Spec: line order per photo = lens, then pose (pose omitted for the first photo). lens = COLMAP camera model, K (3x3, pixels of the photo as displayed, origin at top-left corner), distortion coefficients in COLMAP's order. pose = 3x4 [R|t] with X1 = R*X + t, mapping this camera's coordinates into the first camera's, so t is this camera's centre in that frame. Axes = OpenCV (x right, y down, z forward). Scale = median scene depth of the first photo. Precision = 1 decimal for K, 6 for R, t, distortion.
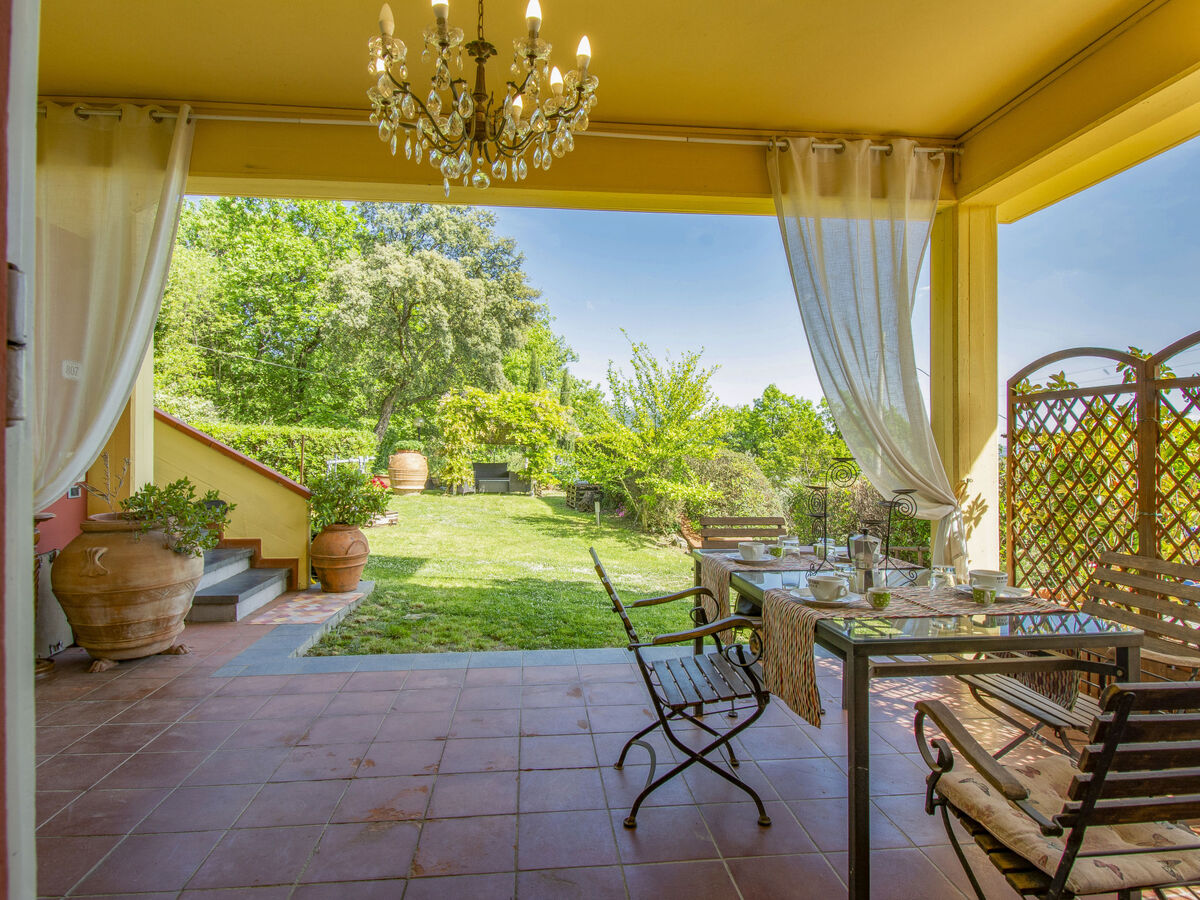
lens RADIAL K [[653.2, 0, 588.8], [0, 653.2, 443.2], [0, 0, 1]] dist [-0.011389, -0.001886]
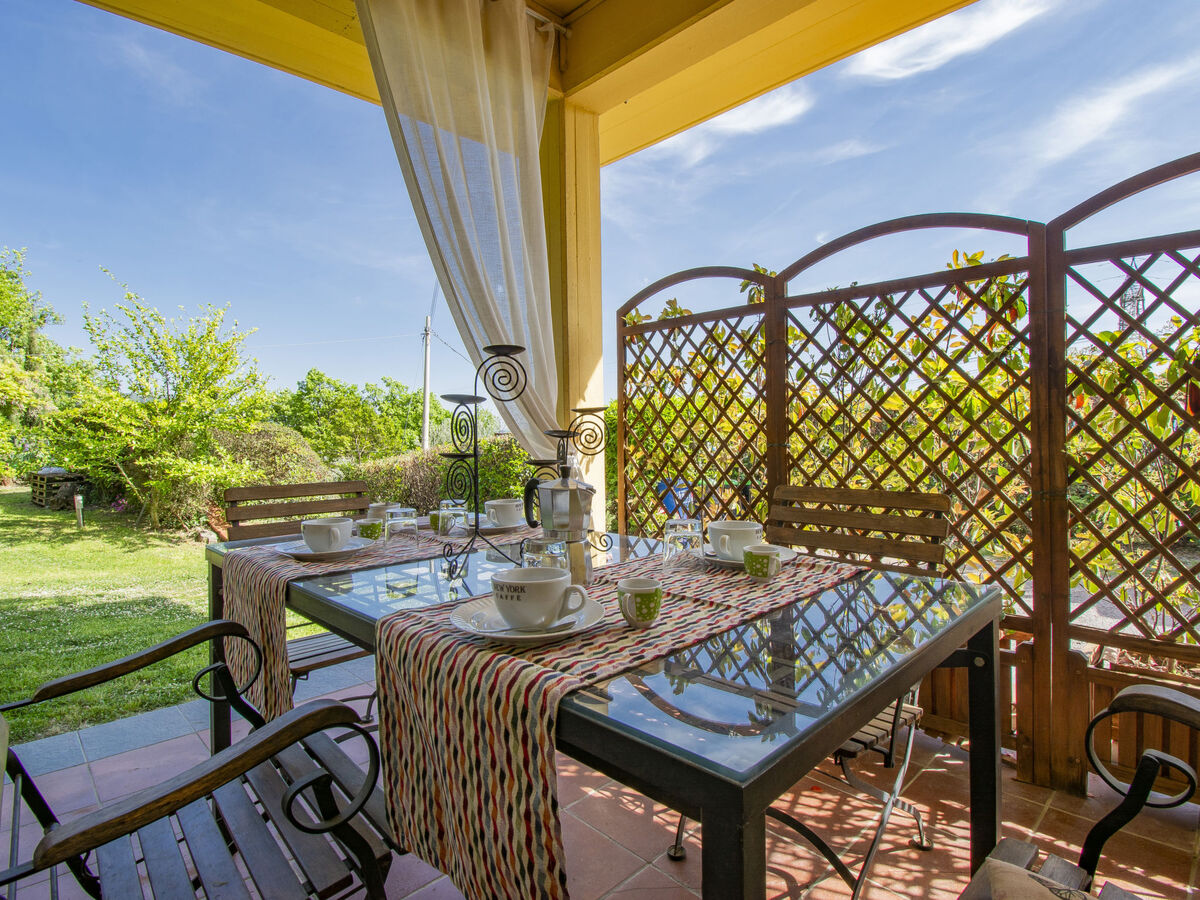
lens RADIAL K [[643.4, 0, 594.8], [0, 643.4, 453.1], [0, 0, 1]] dist [0.023946, -0.022385]
pose [[0.780104, -0.024767, 0.625159, 0.069725], [-0.001950, 0.999115, 0.042016, 0.063193], [-0.625647, -0.033996, 0.779365, 0.339916]]
